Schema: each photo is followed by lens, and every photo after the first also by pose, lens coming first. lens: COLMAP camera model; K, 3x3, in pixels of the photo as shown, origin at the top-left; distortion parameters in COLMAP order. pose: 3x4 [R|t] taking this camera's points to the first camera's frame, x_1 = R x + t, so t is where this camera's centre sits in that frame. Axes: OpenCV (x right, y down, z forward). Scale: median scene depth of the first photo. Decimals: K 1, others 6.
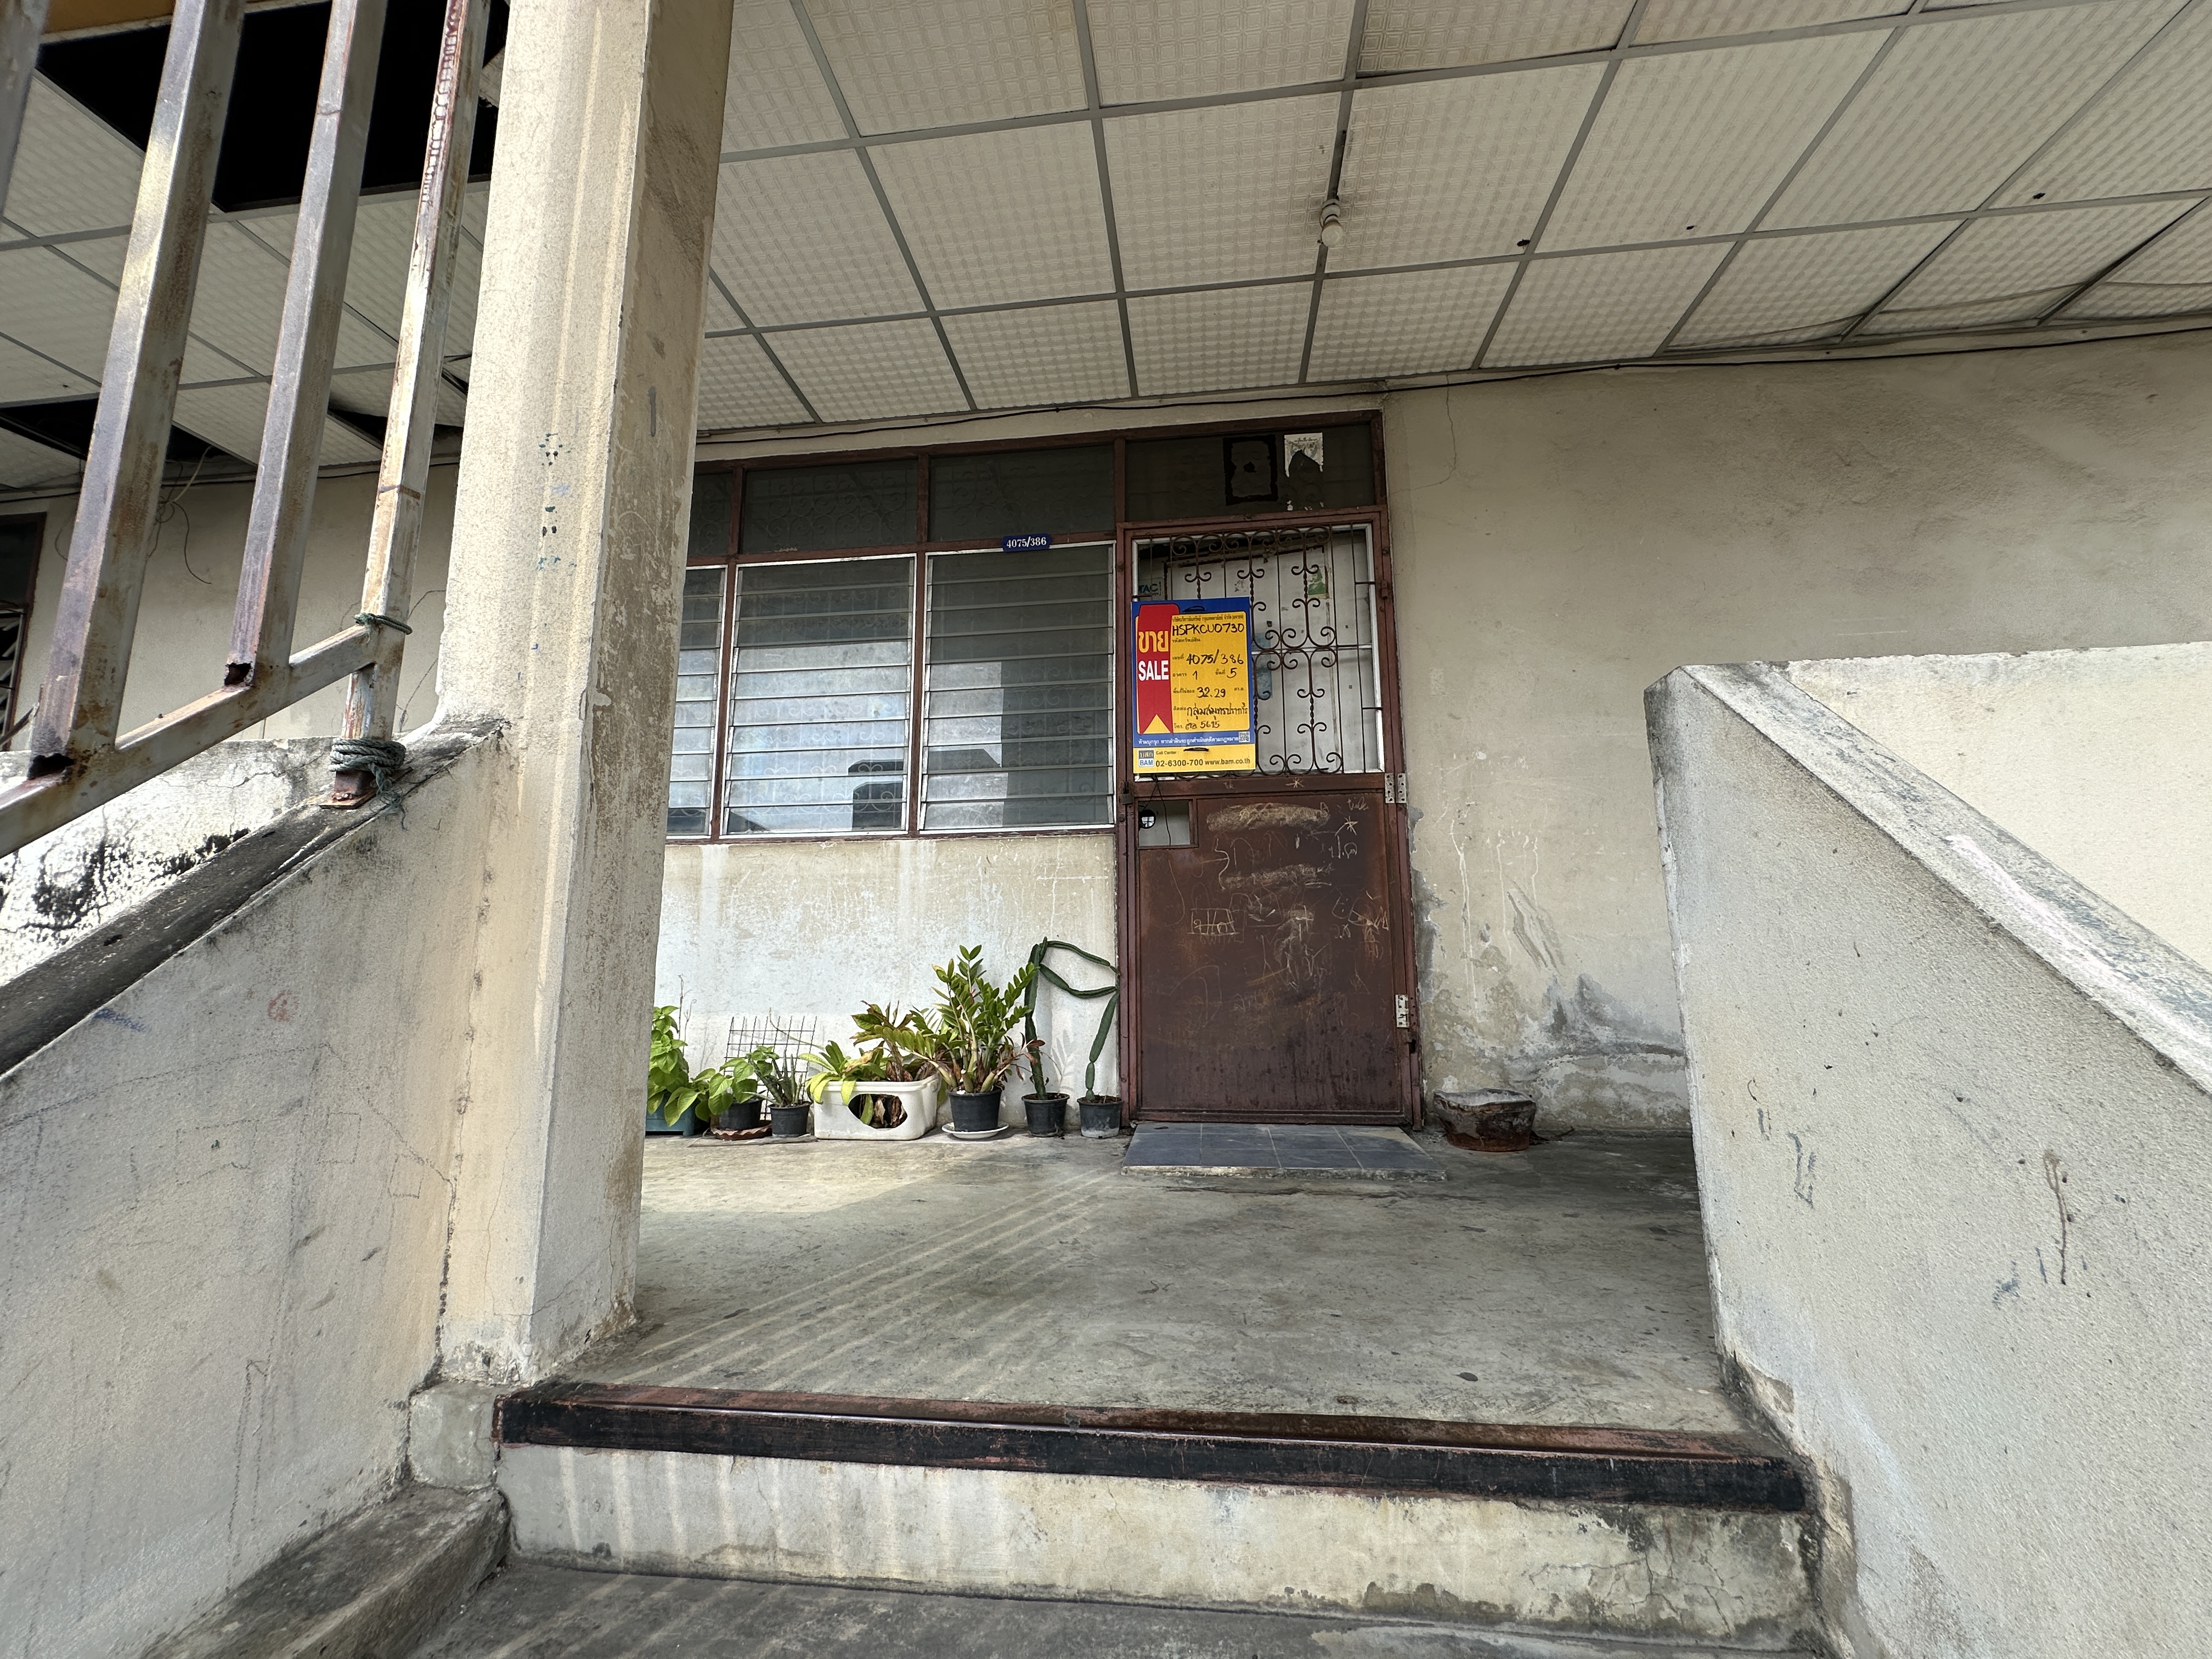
lens RADIAL K [[879.1, 0, 1108.8], [0, 879.1, 825.1], [0, 0, 1]] dist [-0.004195, 0.000498]
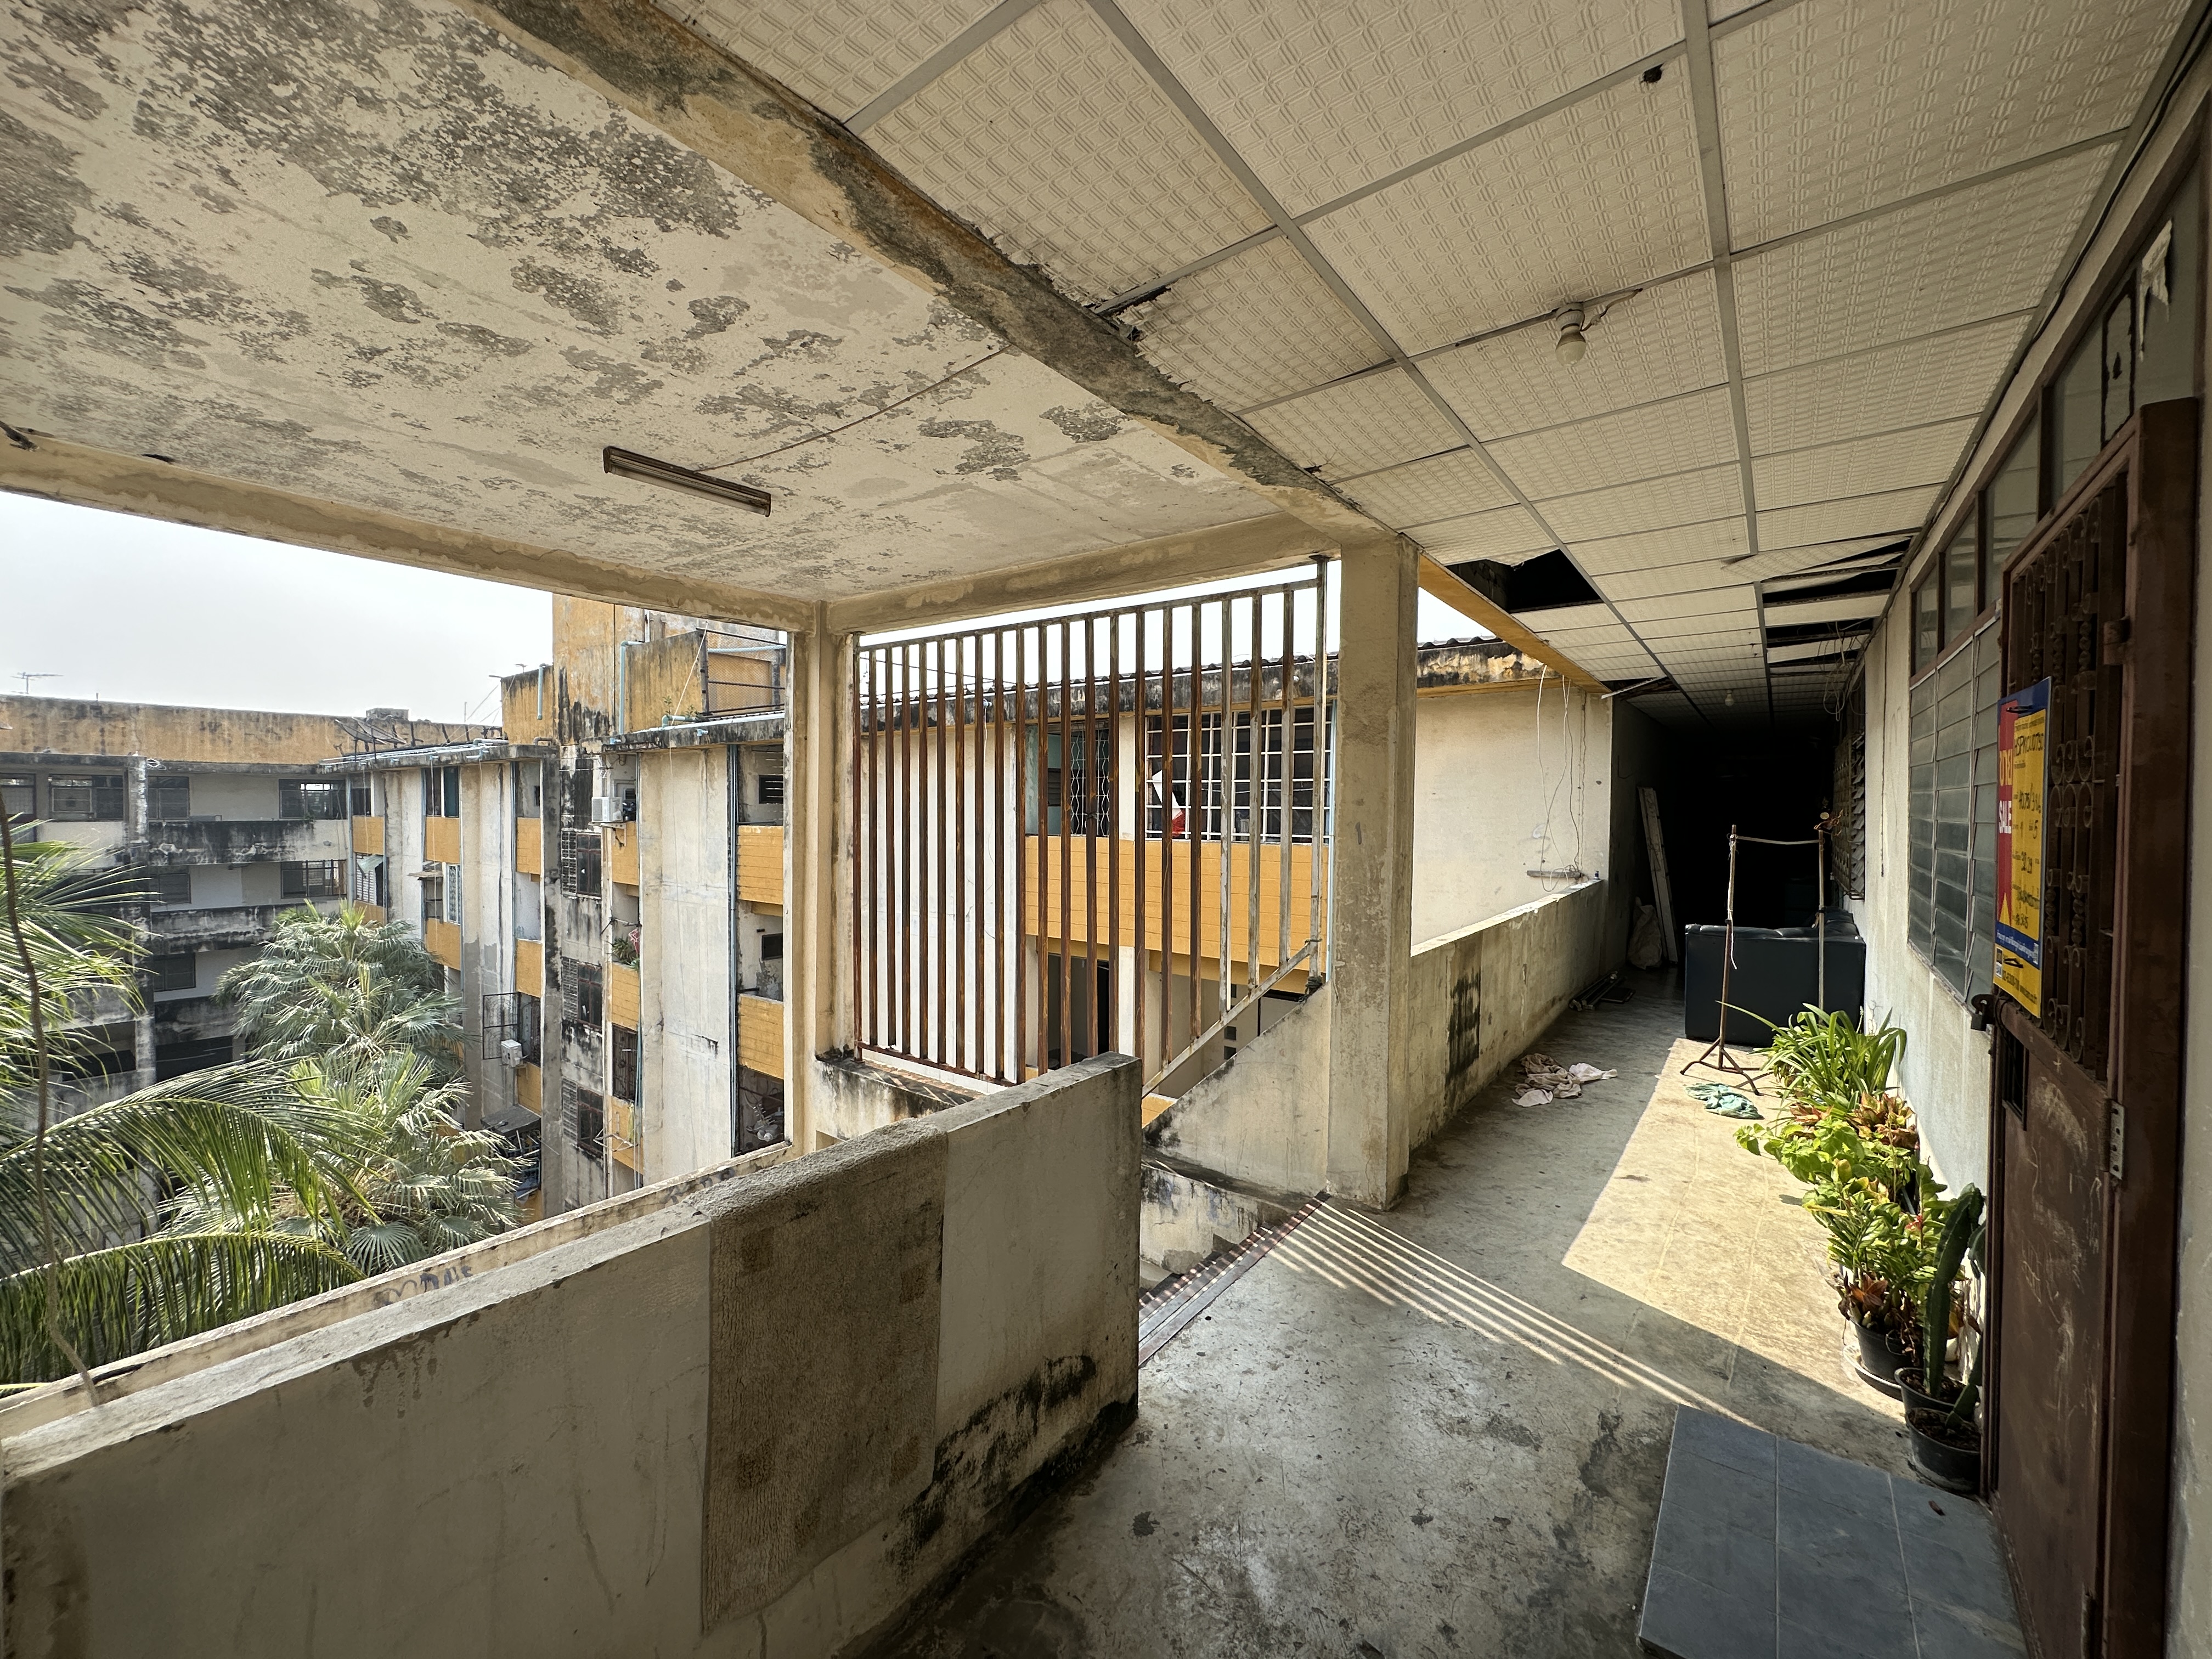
lens RADIAL K [[879.1, 0, 1096.2], [0, 879.1, 828.4], [0, 0, 1]] dist [-0.004195, 0.000498]
pose [[-0.524300, 0.021331, -0.851267, 0.879454], [0.128338, 0.990247, -0.054231, -0.213044], [0.841807, -0.137683, -0.521924, 0.773945]]
